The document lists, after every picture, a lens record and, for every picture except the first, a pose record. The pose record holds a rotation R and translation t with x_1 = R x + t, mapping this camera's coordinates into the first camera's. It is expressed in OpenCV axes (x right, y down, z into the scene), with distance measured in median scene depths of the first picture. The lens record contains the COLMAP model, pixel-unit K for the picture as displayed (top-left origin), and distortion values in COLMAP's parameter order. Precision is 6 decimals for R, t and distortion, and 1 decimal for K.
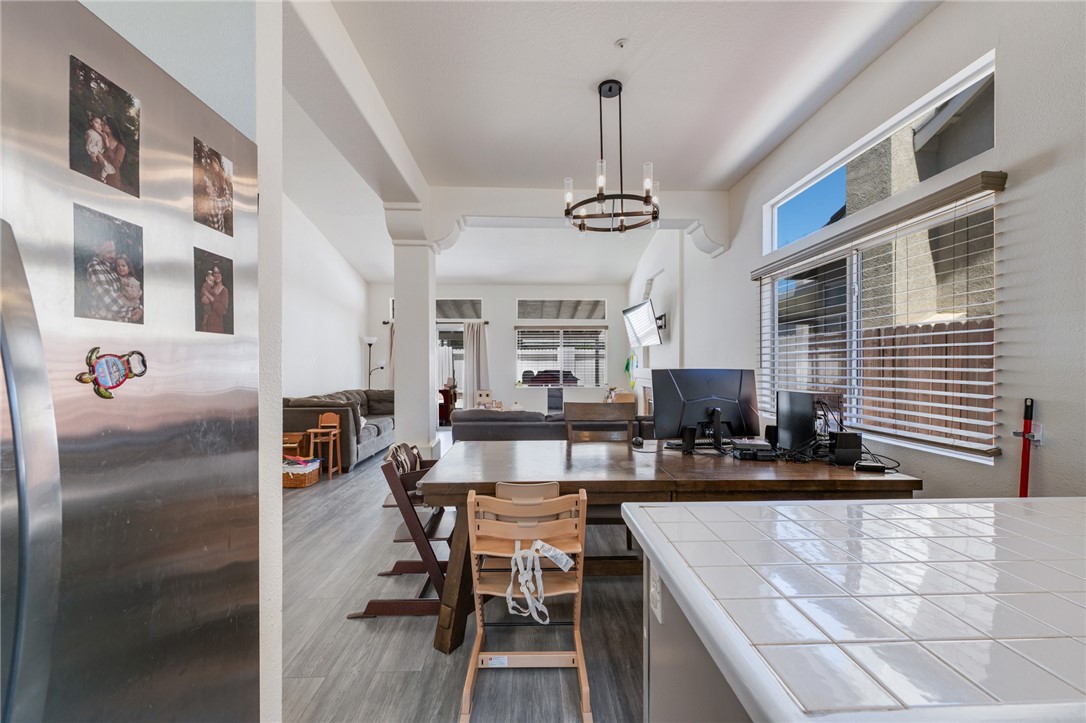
lens RADIAL K [[428.1, 0, 546.1], [0, 428.1, 361.9], [0, 0, 1]] dist [0.002280, -0.000504]
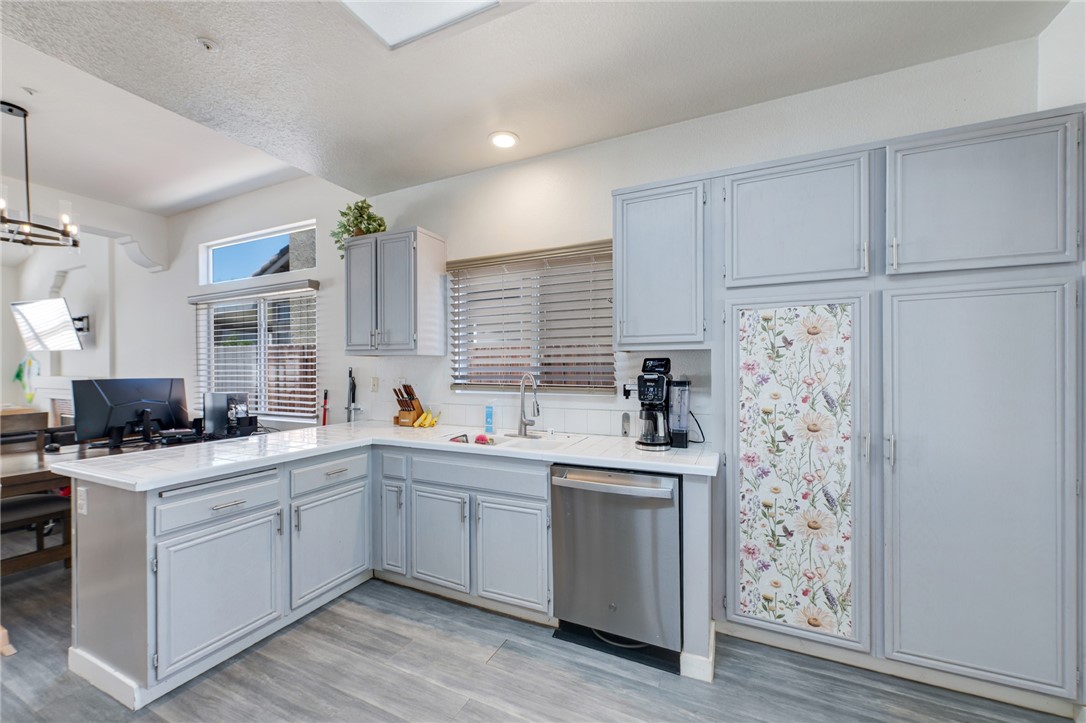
lens RADIAL K [[428.1, 0, 547.4], [0, 428.1, 370.2], [0, 0, 1]] dist [0.002280, -0.000504]
pose [[0.463118, -0.008661, 0.886254, -0.174943], [-0.002678, 0.999934, 0.011171, -0.025526], [-0.886293, -0.007547, 0.463064, -0.637638]]
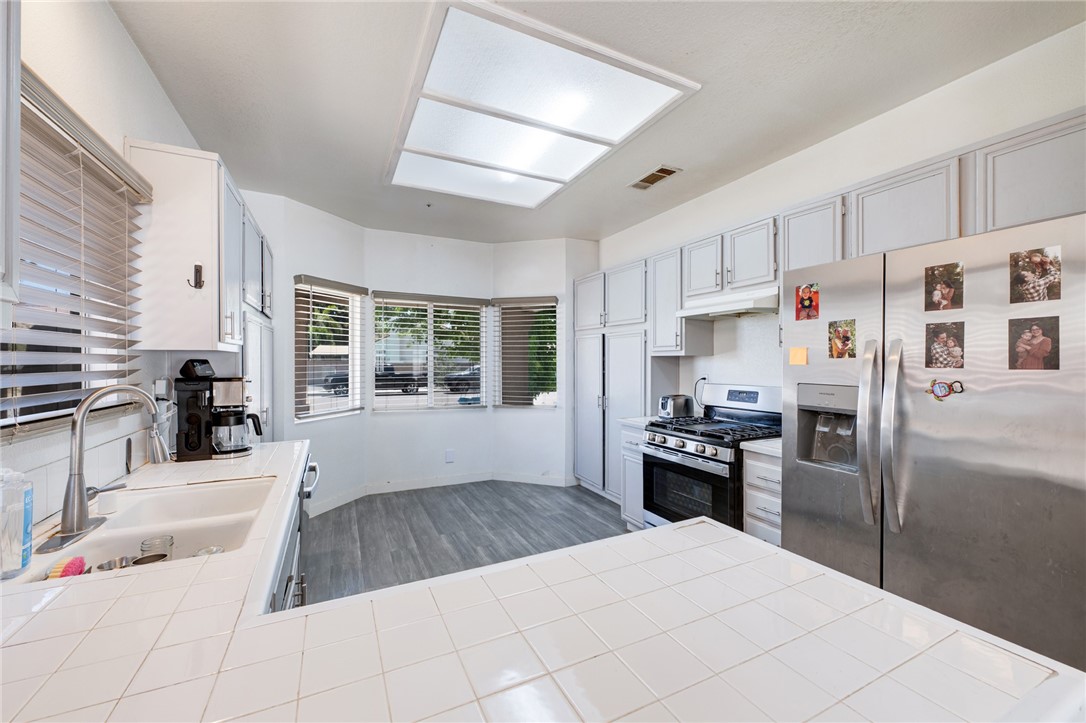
lens RADIAL K [[428.1, 0, 543.4], [0, 428.1, 359.2], [0, 0, 1]] dist [0.002280, -0.000504]
pose [[-0.917855, -0.000111, -0.396916, 0.443104], [0.005059, 0.999915, -0.011977, -0.029279], [0.396884, -0.013001, -0.917777, 0.527363]]
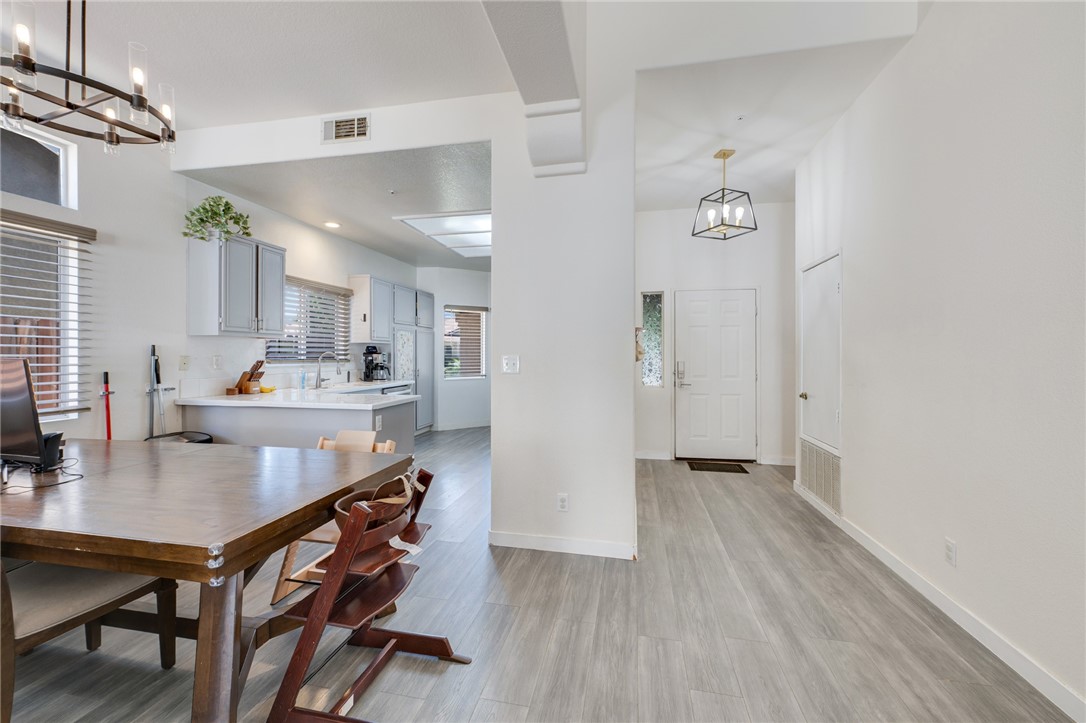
lens RADIAL K [[428.1, 0, 541.1], [0, 428.1, 351.8], [0, 0, 1]] dist [0.002280, -0.000504]
pose [[-0.968079, -0.005645, 0.250583, -0.649402], [-0.008952, 0.999887, -0.012060, 0.005478], [-0.250487, -0.013918, -0.968020, 1.435344]]
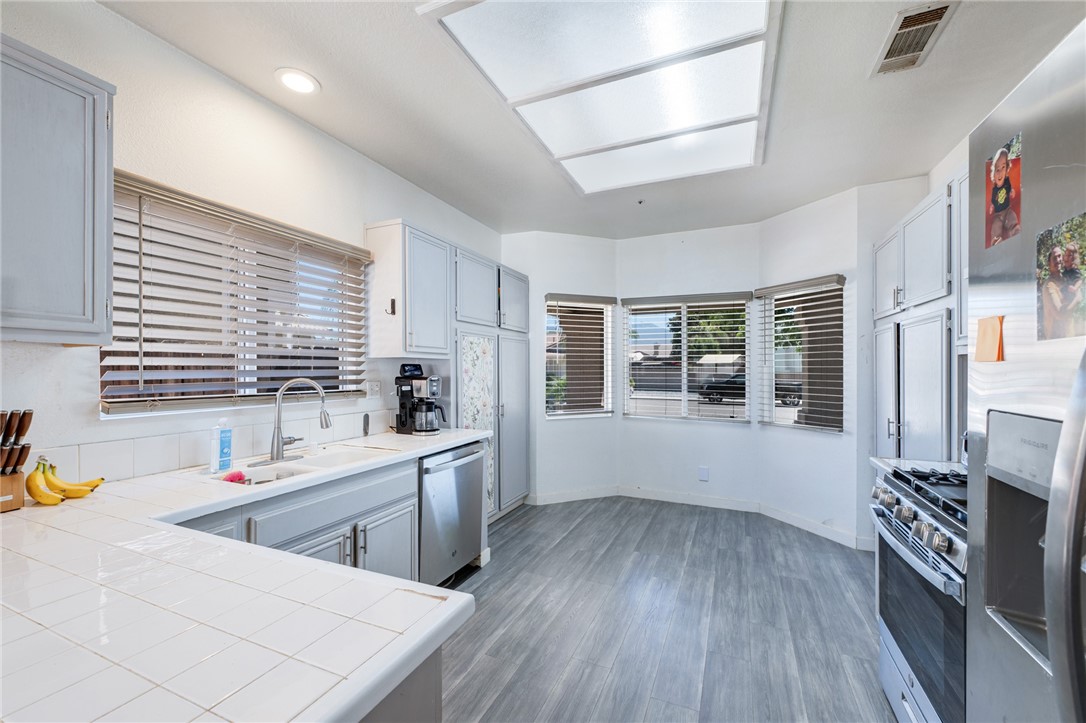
lens RADIAL K [[428.1, 0, 549.1], [0, 428.1, 368.1], [0, 0, 1]] dist [0.002280, -0.000504]
pose [[-0.899530, 0.002727, 0.436851, -0.093164], [-0.003136, 0.999914, -0.012698, -0.018145], [-0.436848, -0.012792, -0.899444, 0.413042]]
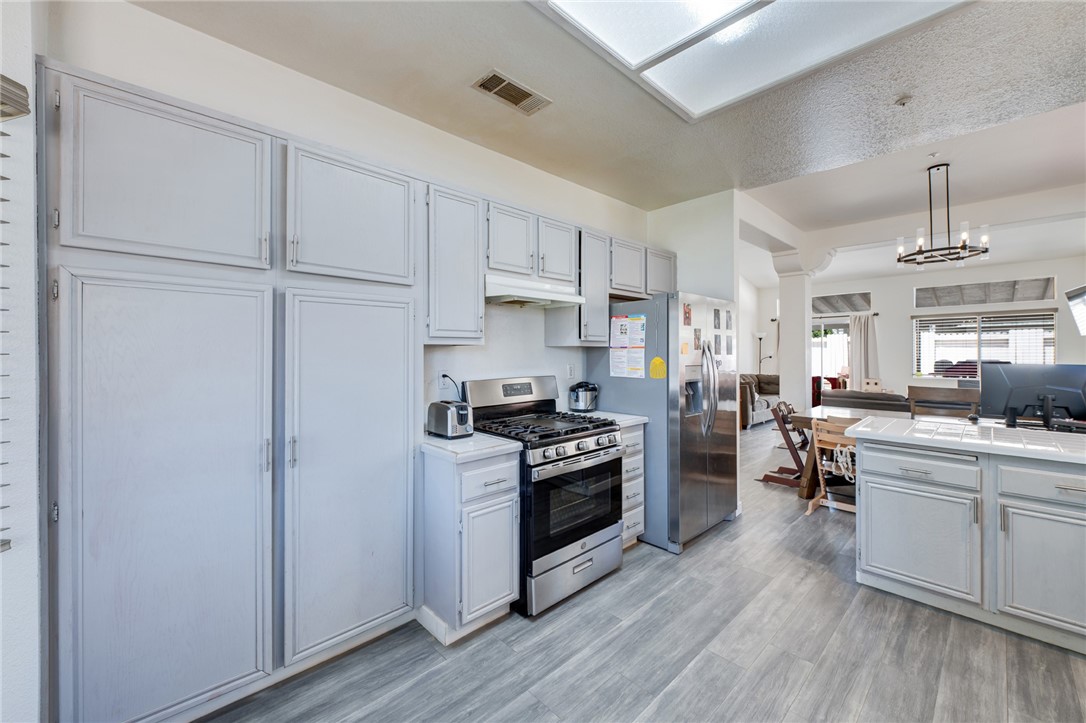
lens RADIAL K [[428.1, 0, 547.6], [0, 428.1, 353.7], [0, 0, 1]] dist [0.002280, -0.000504]
pose [[0.664265, 0.001504, -0.747496, 0.363375], [0.008316, 0.999921, 0.009401, -0.040856], [0.747451, -0.012461, 0.664200, -0.962910]]
